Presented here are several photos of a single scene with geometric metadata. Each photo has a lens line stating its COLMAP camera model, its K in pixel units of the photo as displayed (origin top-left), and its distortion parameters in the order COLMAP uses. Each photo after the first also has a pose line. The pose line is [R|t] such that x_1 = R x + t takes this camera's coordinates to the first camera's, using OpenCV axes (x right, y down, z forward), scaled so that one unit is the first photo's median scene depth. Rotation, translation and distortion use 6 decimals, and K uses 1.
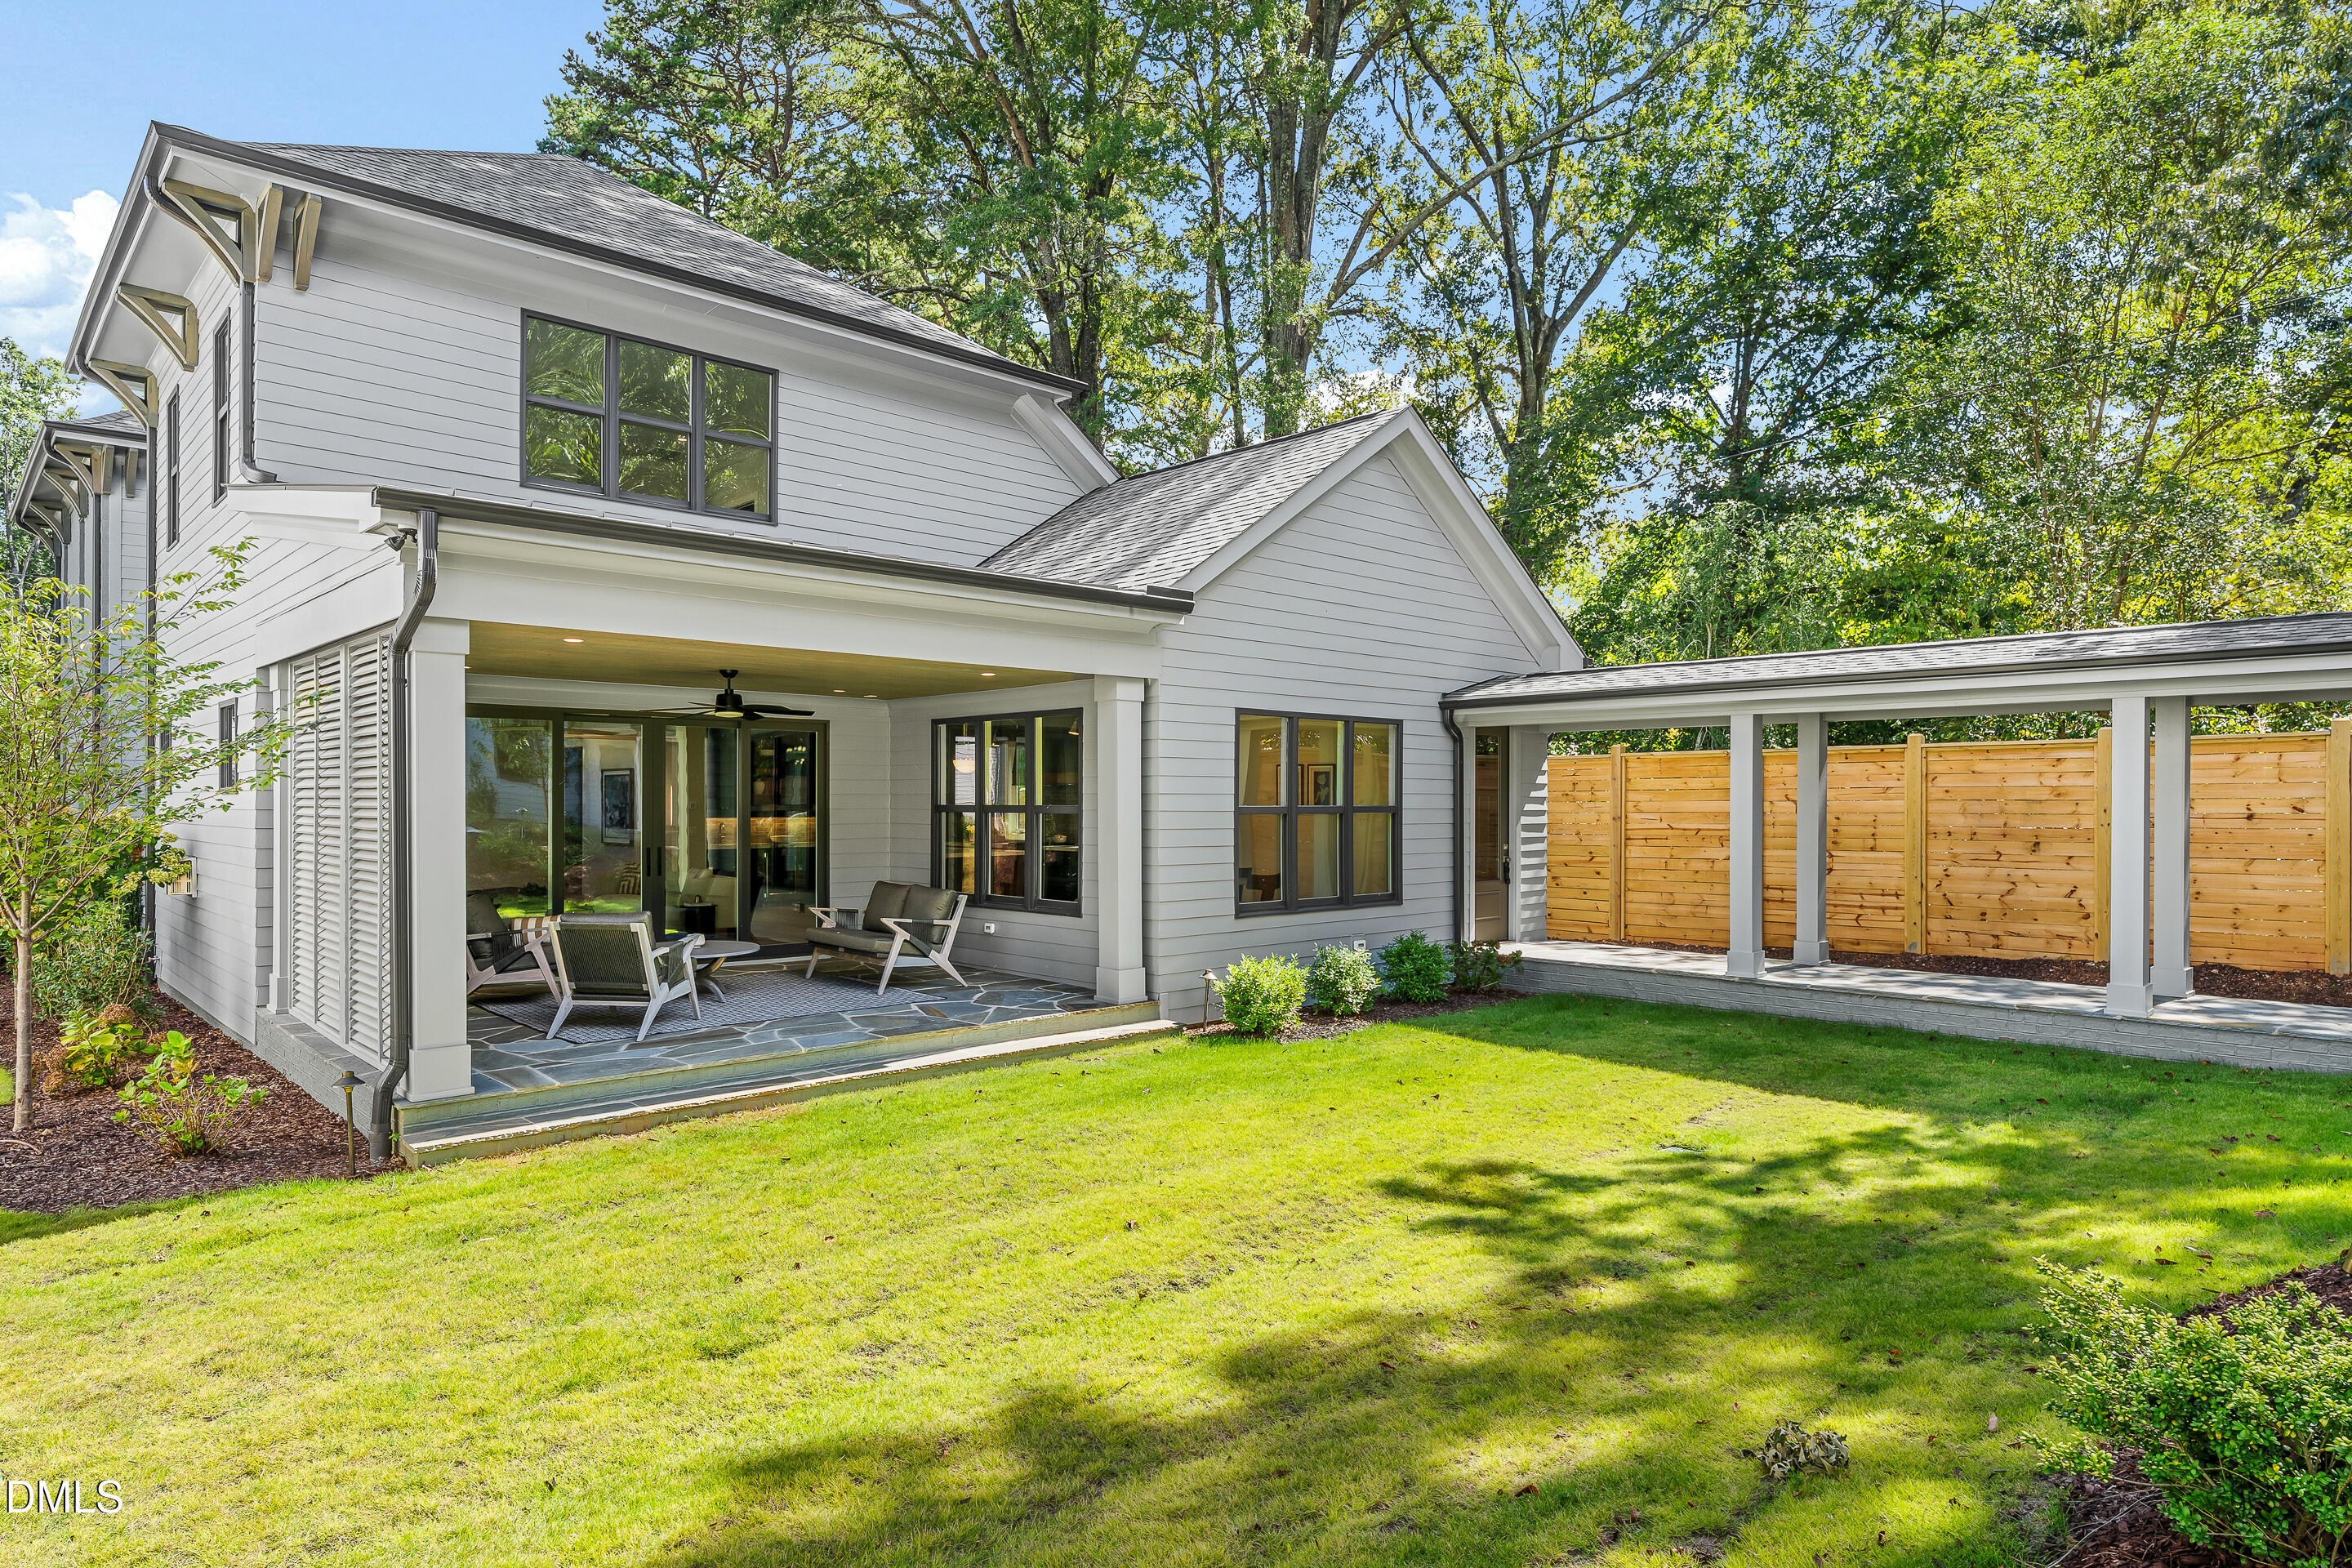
lens RADIAL K [[1343.4, 0, 1176.9], [0, 1343.4, 785.7], [0, 0, 1]] dist [-0.001055, -0.000155]
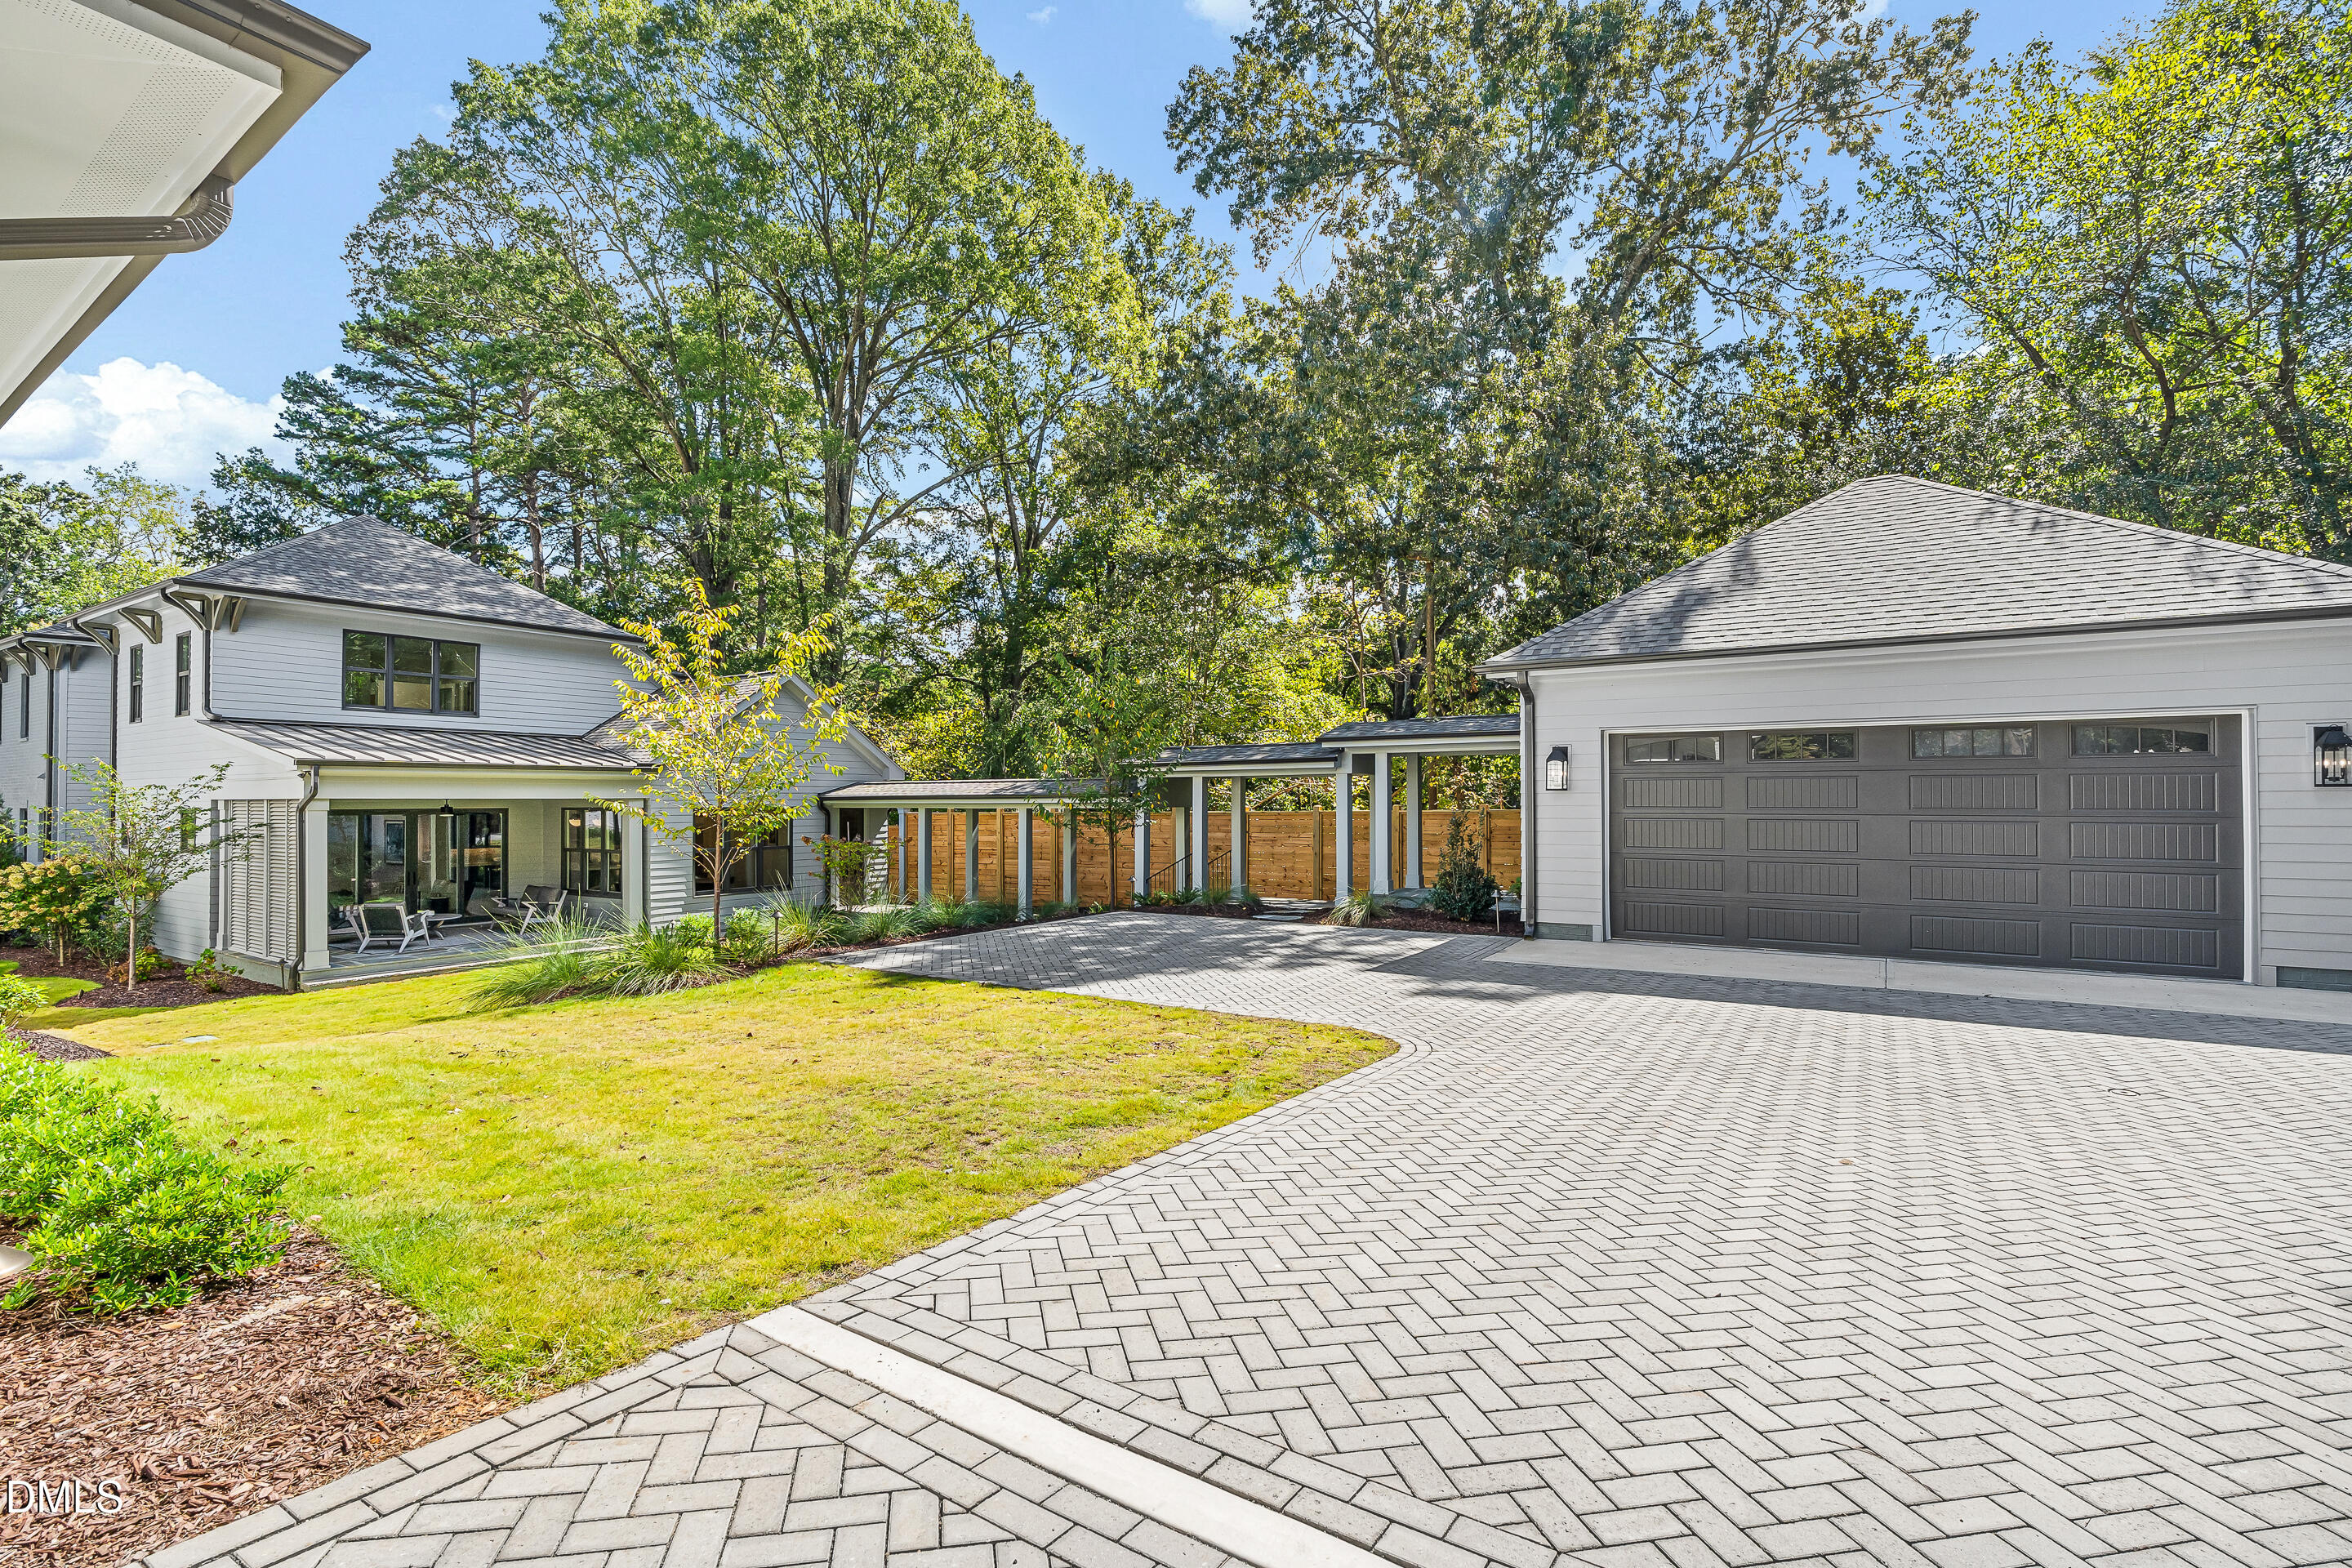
lens RADIAL K [[1073.1, 0, 1173.7], [0, 1073.1, 778.6], [0, 0, 1]] dist [0.001513, 0.000226]
pose [[0.974275, -0.001258, 0.225357, 0.497486], [0.003637, 0.999942, -0.010145, -0.098327], [-0.225331, 0.010703, 0.974223, -1.148370]]
